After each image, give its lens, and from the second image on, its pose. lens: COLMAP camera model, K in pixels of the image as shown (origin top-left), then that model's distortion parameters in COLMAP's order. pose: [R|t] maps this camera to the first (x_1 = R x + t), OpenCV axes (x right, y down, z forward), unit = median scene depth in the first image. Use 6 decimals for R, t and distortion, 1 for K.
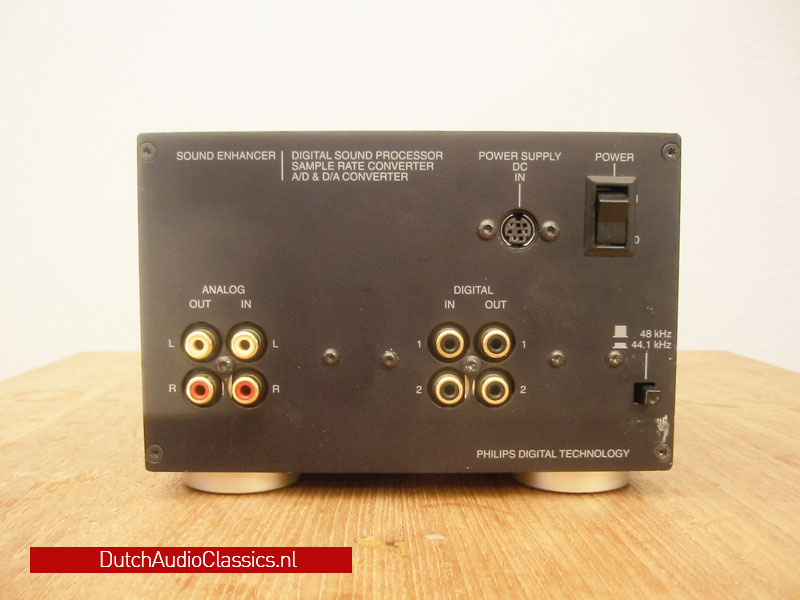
lens RADIAL K [[861.5, 0, 398.4], [0, 861.5, 304.4], [0, 0, 1]] dist [-0.108681, 0.000000]
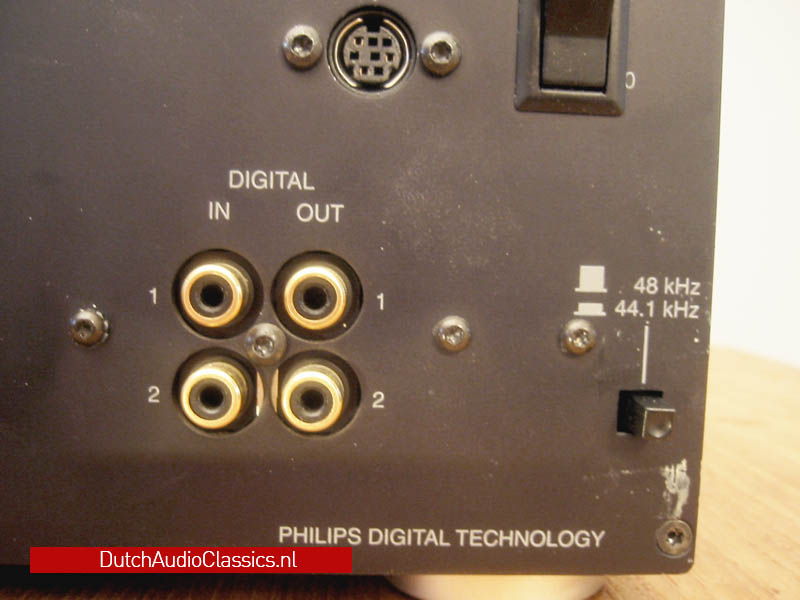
lens RADIAL K [[861.5, 0, 394.2], [0, 861.5, 302.3], [0, 0, 1]] dist [-0.108681, 0.000000]
pose [[0.999526, 0.021418, 0.022108, 0.144537], [-0.021553, 0.999750, 0.005924, 0.044373], [-0.021975, -0.006398, 0.999738, 0.544991]]
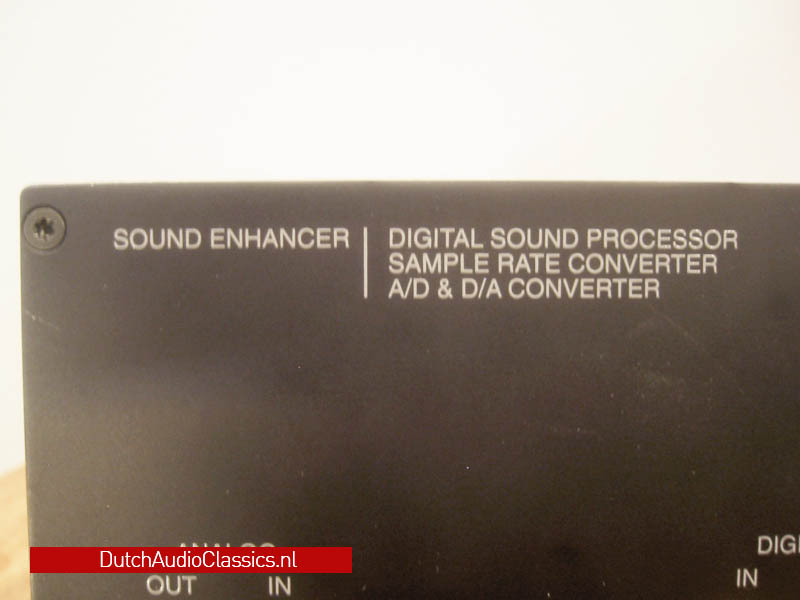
lens RADIAL K [[861.5, 0, 411.4], [0, 861.5, 314.3], [0, 0, 1]] dist [-0.108681, 0.000000]
pose [[0.999879, -0.003082, 0.015233, -0.118376], [0.003712, 0.999131, -0.041516, -0.117769], [-0.015092, 0.041567, 0.999022, 0.574239]]
